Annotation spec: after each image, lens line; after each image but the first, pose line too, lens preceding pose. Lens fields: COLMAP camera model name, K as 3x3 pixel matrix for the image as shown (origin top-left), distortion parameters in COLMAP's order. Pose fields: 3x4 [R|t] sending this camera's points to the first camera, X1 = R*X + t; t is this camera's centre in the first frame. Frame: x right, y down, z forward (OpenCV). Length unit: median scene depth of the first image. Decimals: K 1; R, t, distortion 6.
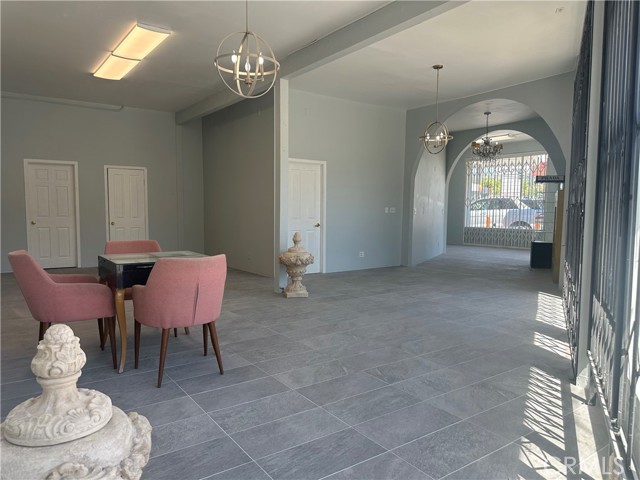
lens RADIAL K [[456.8, 0, 317.4], [0, 456.8, 242.6], [0, 0, 1]] dist [0.046234, -0.056880]
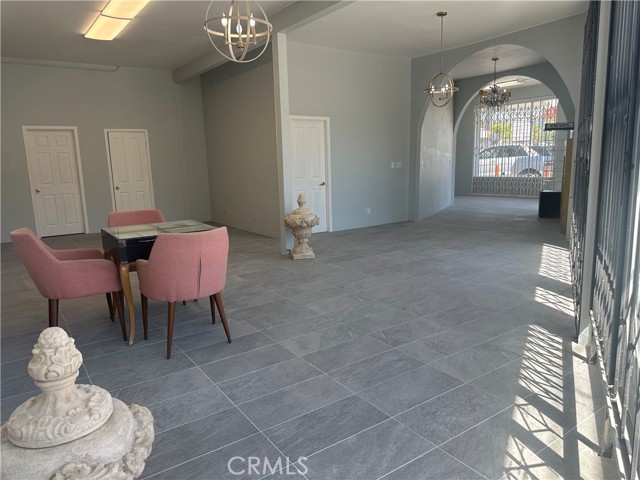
lens RADIAL K [[455.9, 0, 322.6], [0, 455.9, 237.6], [0, 0, 1]] dist [0.052351, -0.063468]
pose [[0.999361, -0.034033, -0.010966, 0.015225], [0.034910, 0.995020, 0.093365, -0.029512], [0.007733, -0.093688, 0.995572, 0.006932]]
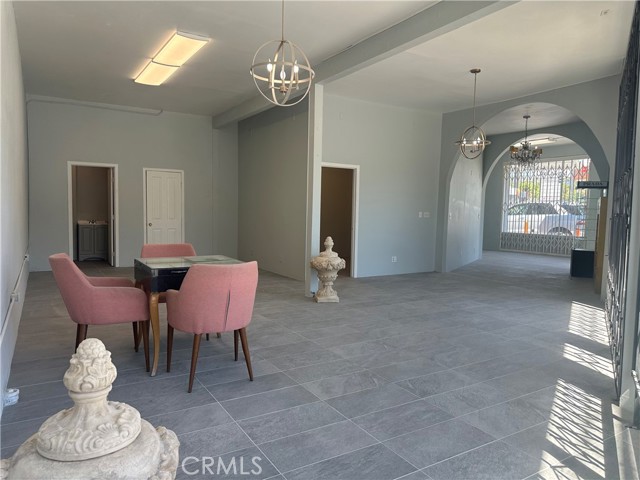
lens RADIAL K [[456.7, 0, 320.7], [0, 456.7, 238.0], [0, 0, 1]] dist [0.046279, -0.058853]
pose [[0.997847, 0.016292, -0.063523, 0.000676], [-0.017104, 0.999779, -0.012259, -0.012825], [0.063309, 0.013320, 0.997905, 0.006438]]
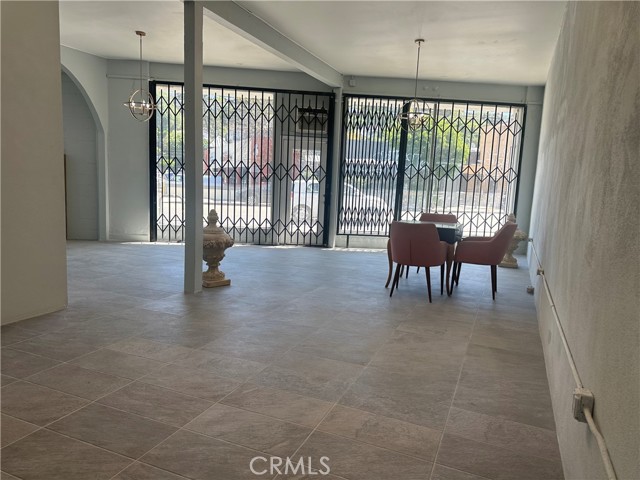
lens RADIAL K [[456.7, 0, 318.7], [0, 456.7, 244.0], [0, 0, 1]] dist [0.049798, -0.067216]
pose [[-0.526224, -0.144742, 0.837937, -1.407507], [0.015153, 0.983654, 0.179429, -0.173719], [-0.850211, 0.107117, -0.515429, 2.051814]]
